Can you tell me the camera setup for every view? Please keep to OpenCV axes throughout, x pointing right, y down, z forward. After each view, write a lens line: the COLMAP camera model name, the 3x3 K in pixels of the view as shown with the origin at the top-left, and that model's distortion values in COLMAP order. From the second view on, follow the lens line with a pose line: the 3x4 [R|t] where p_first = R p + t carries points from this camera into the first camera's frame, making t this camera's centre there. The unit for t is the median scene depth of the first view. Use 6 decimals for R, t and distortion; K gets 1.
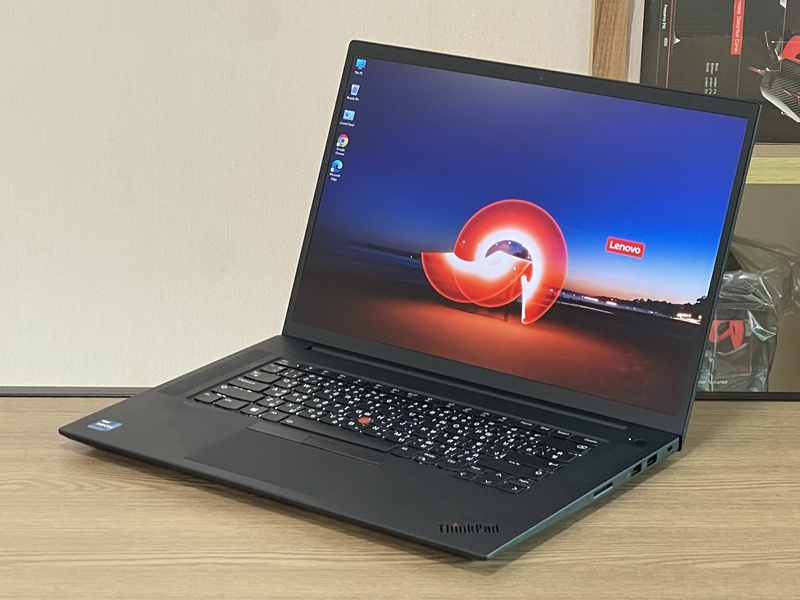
lens RADIAL K [[2162.8, 0, 400.0], [0, 2162.8, 300.0], [0, 0, 1]] dist [0.107319, 0.262997]
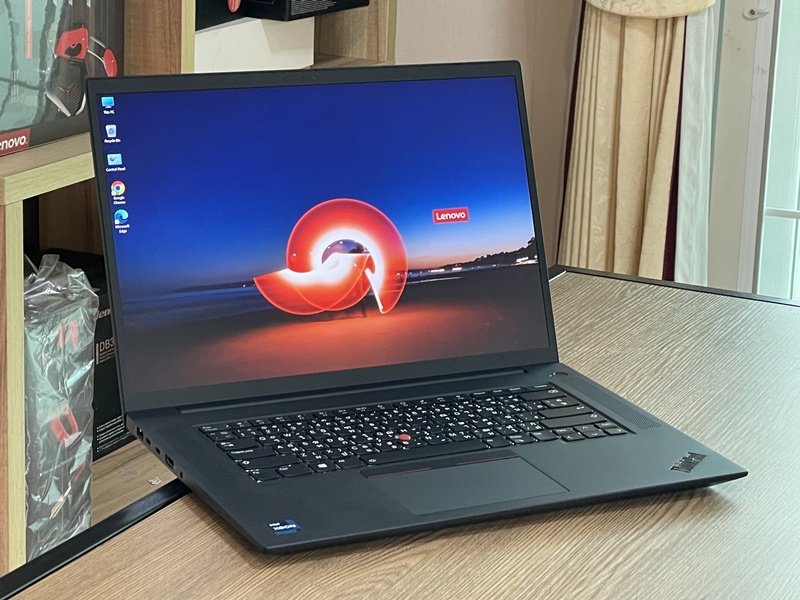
lens RADIAL K [[2116.0, 0, 400.0], [0, 2116.0, 300.0], [0, 0, 1]] dist [0.094509, 0.729503]
pose [[0.465530, -0.242653, 0.851118, -0.784875], [0.234859, 0.961072, 0.145542, -0.138242], [-0.853302, 0.132138, 0.504397, 0.486523]]
